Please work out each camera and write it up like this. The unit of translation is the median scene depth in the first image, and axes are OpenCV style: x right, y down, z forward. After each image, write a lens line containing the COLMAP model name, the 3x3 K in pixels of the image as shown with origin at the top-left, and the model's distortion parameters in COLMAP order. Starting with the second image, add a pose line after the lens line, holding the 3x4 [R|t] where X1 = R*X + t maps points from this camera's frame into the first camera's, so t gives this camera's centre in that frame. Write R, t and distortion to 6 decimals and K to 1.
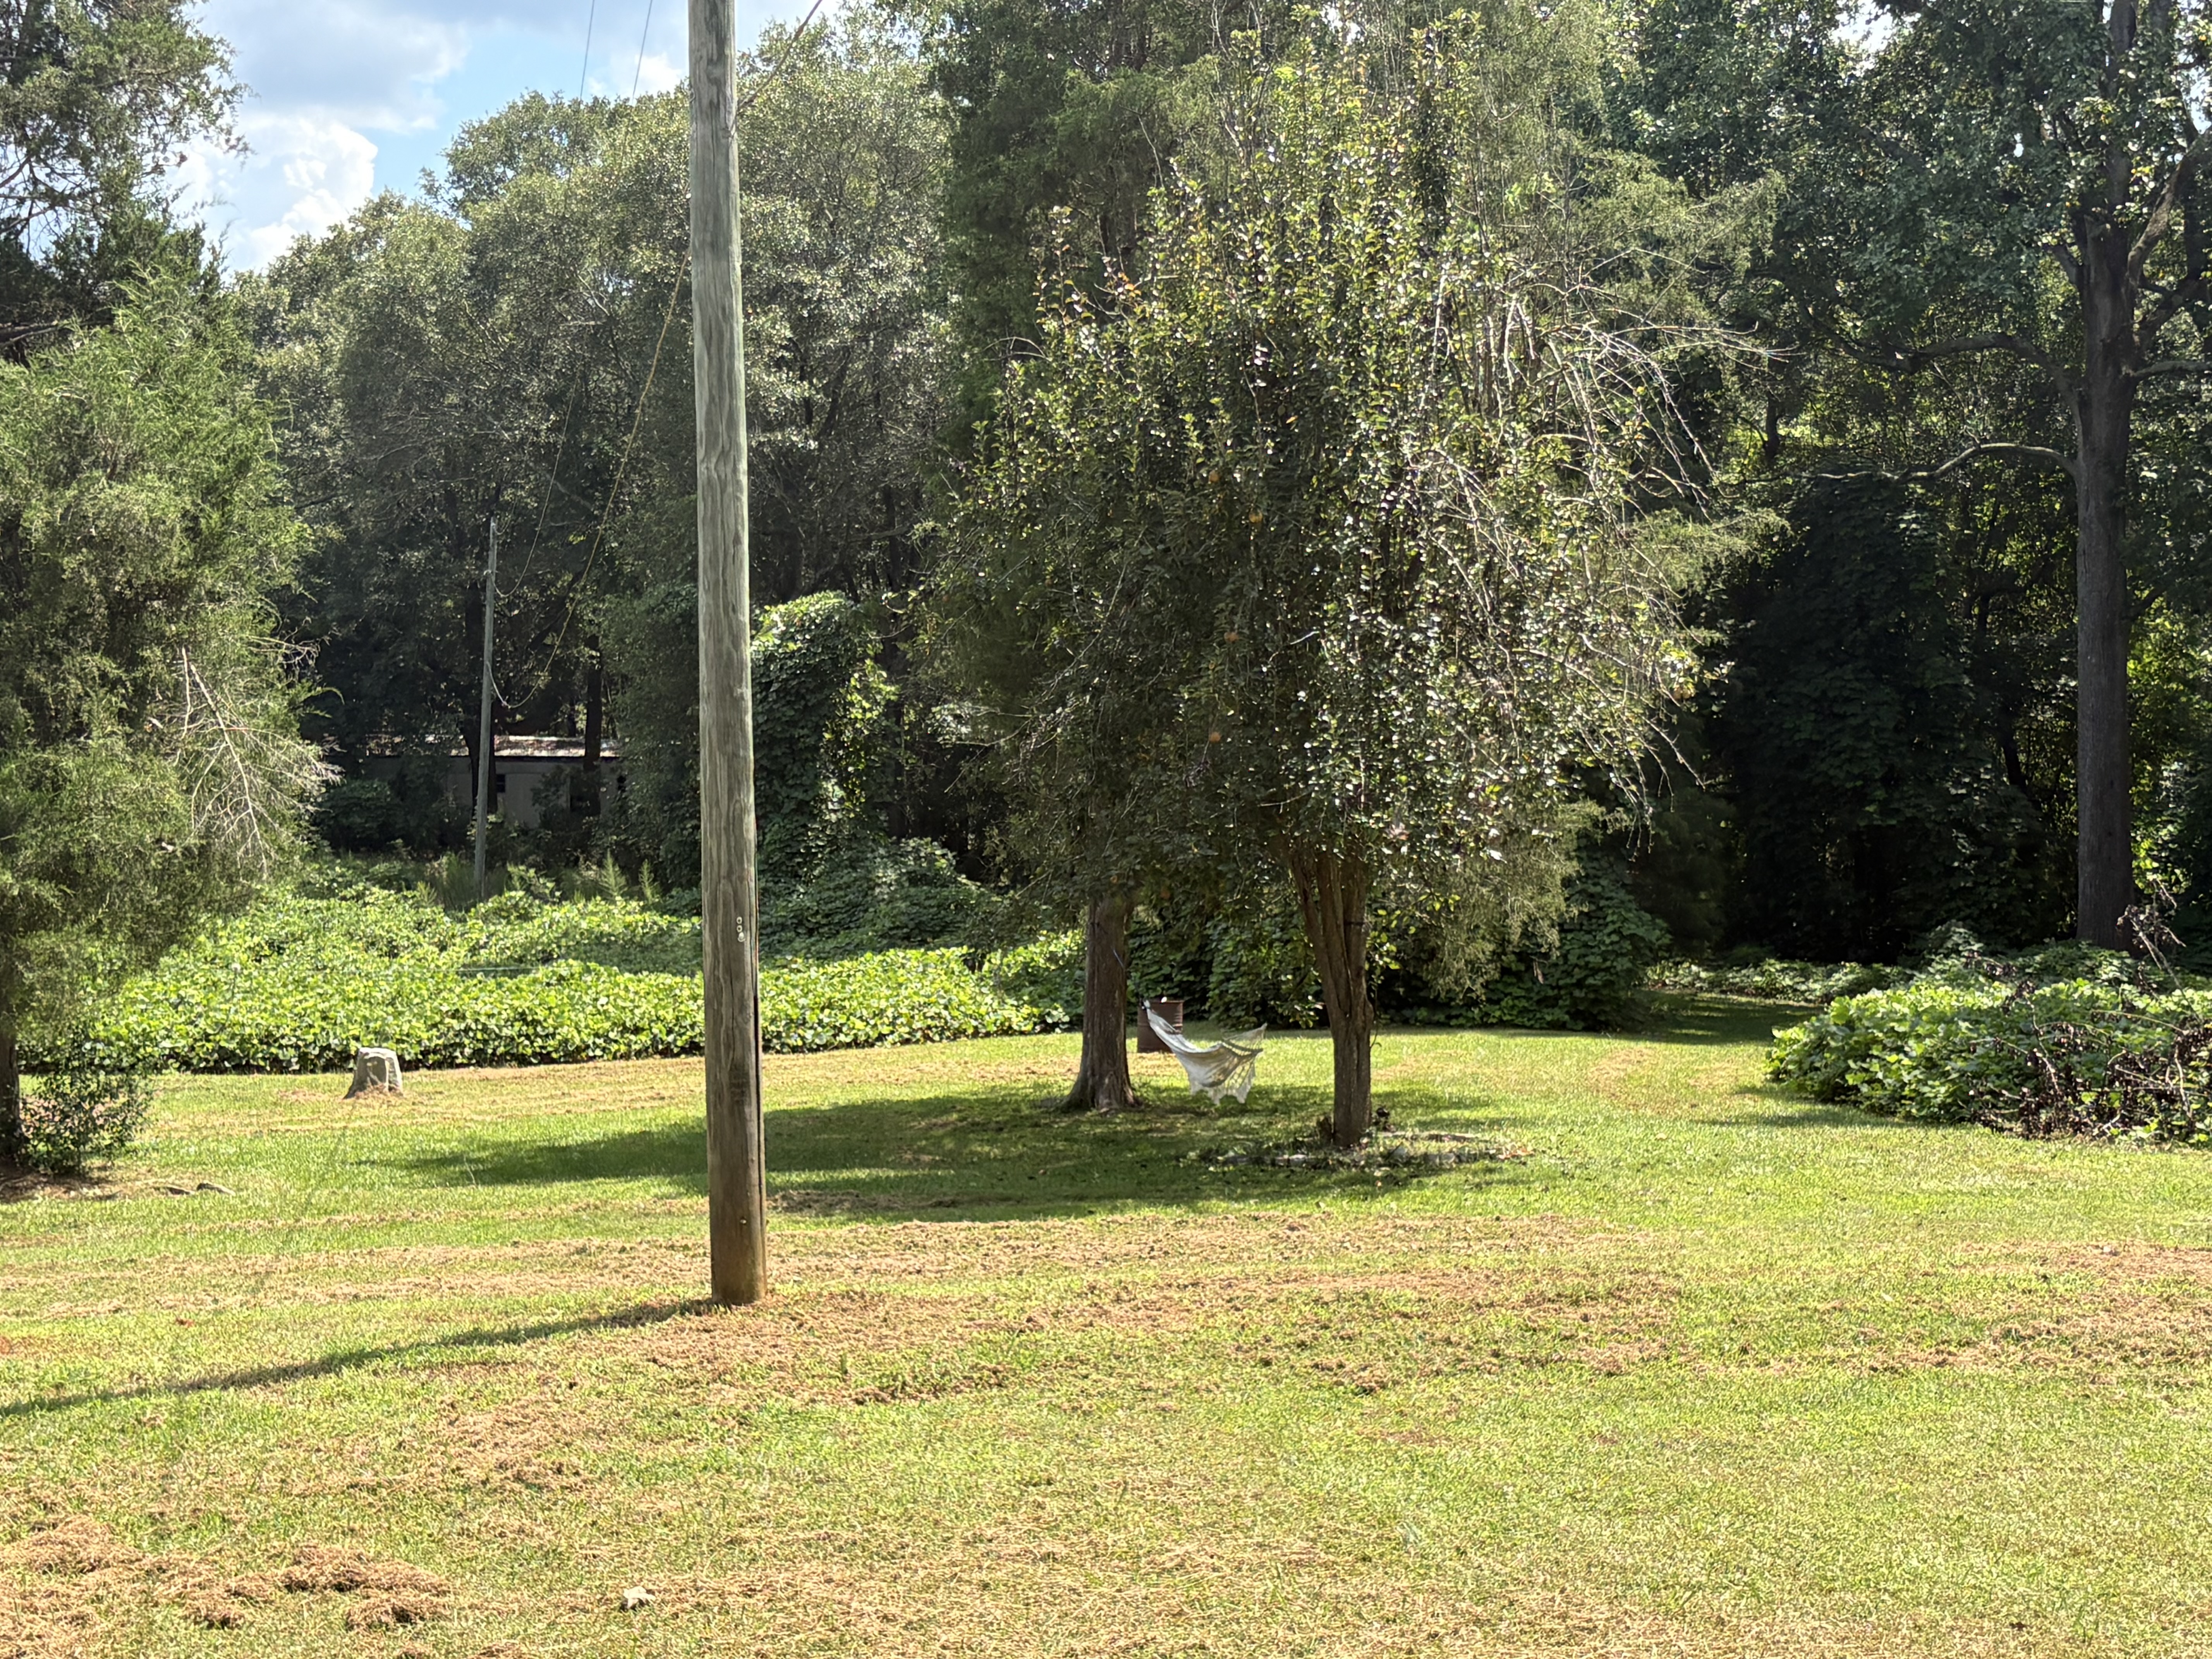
lens RADIAL K [[3330.8, 0, 1106.0], [0, 3330.8, 829.5], [0, 0, 1]] dist [0.183557, -0.150079]
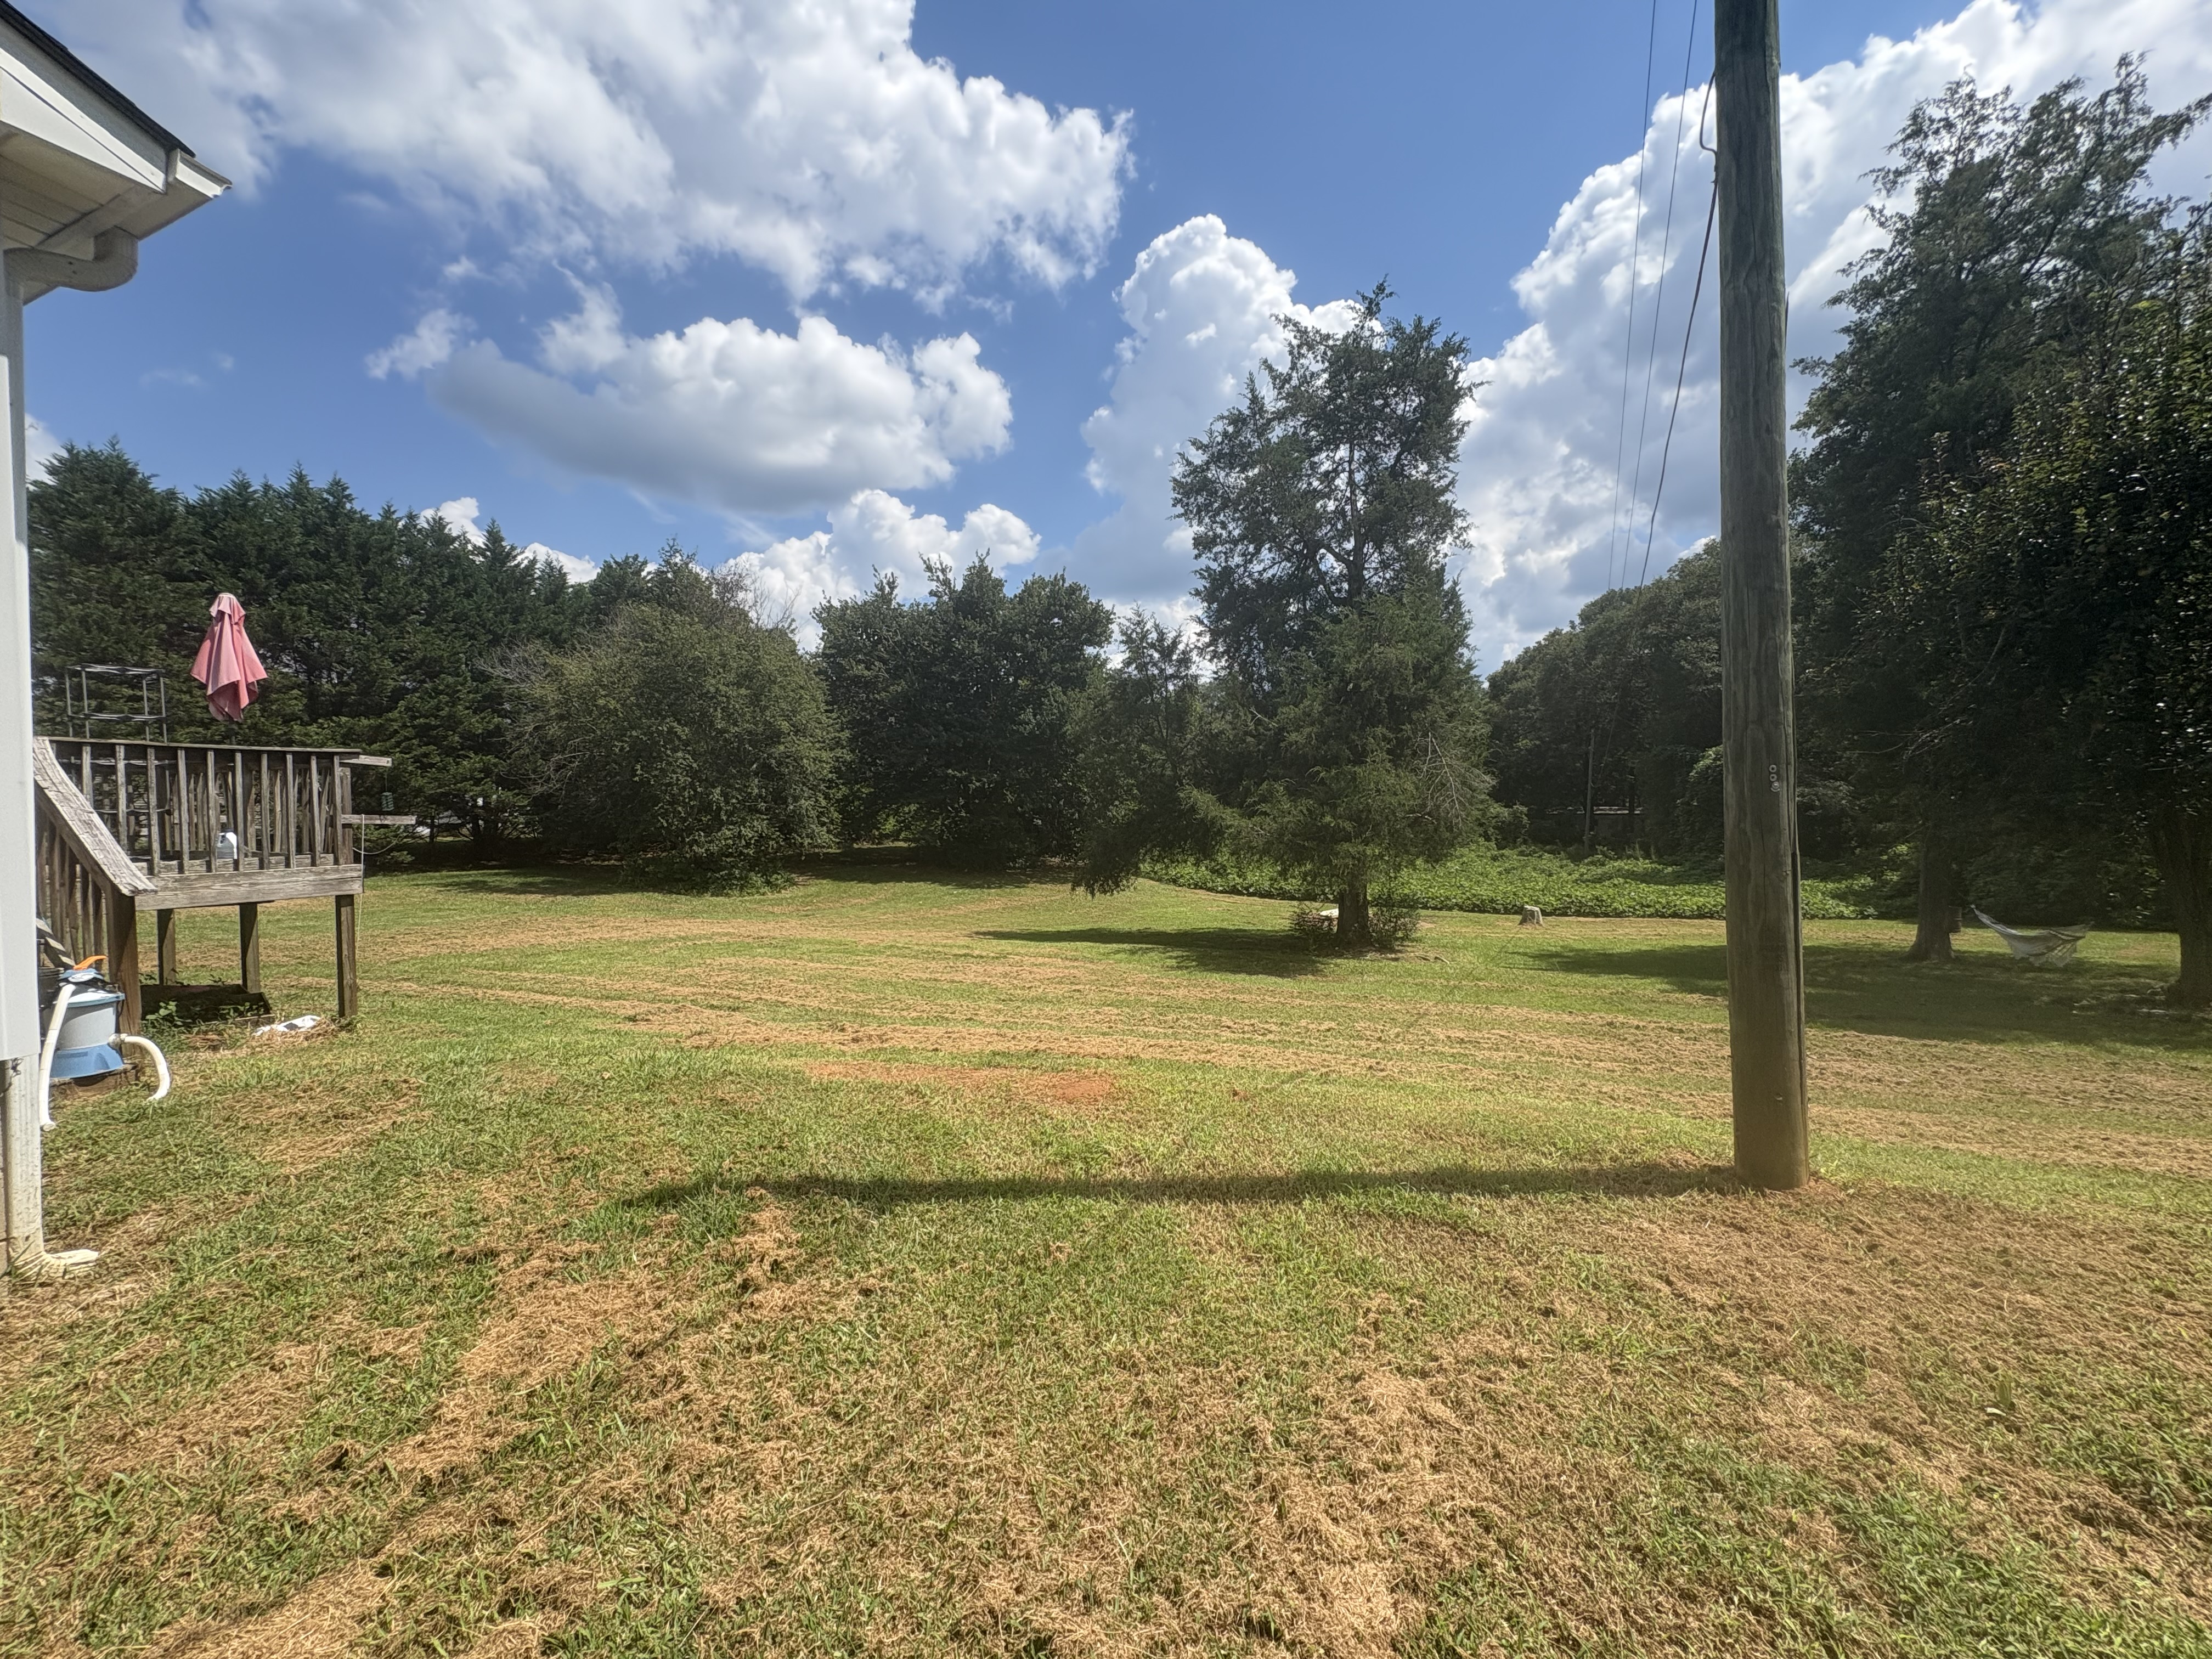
lens RADIAL K [[873.7, 0, 1106.0], [0, 873.7, 829.5], [0, 0, 1]] dist [0.000728, 0.000038]
pose [[0.767620, 0.001860, -0.640903, -0.042569], [-0.013755, 0.999813, -0.013573, 0.021854], [0.640758, 0.019235, 0.767502, 0.307385]]
